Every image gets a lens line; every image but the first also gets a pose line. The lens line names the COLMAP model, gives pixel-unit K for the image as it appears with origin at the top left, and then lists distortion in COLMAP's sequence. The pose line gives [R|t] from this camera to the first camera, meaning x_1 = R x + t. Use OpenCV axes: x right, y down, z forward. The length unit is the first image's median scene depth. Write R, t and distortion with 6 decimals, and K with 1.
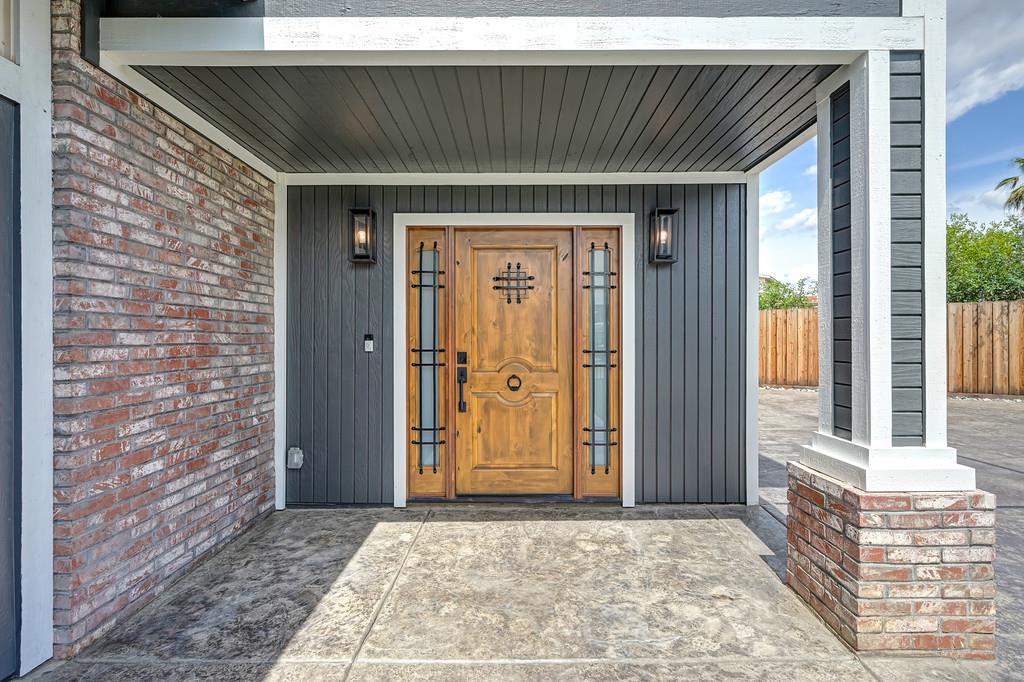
lens RADIAL K [[472.9, 0, 513.8], [0, 472.9, 336.1], [0, 0, 1]] dist [0.023001, 0.000143]
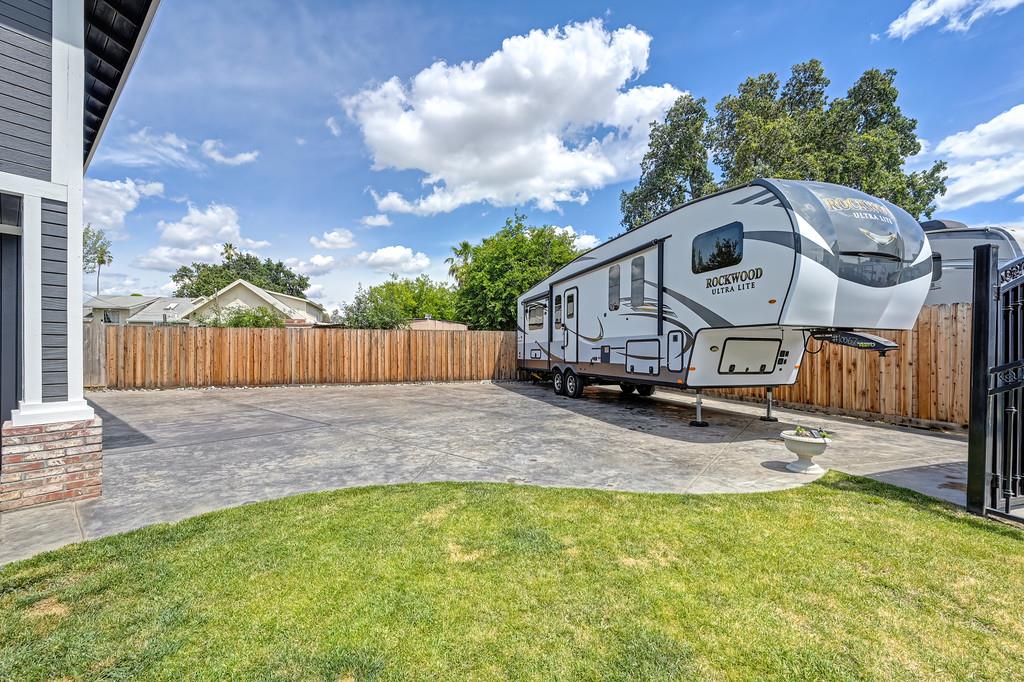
lens RADIAL K [[409.5, 0, 510.7], [0, 409.5, 351.7], [0, 0, 1]] dist [0.000508, 0.000535]
pose [[0.635412, 0.003831, 0.772164, 0.406835], [-0.008462, 0.999962, 0.002003, 0.003688], [-0.772127, -0.007807, 0.635420, -0.857309]]
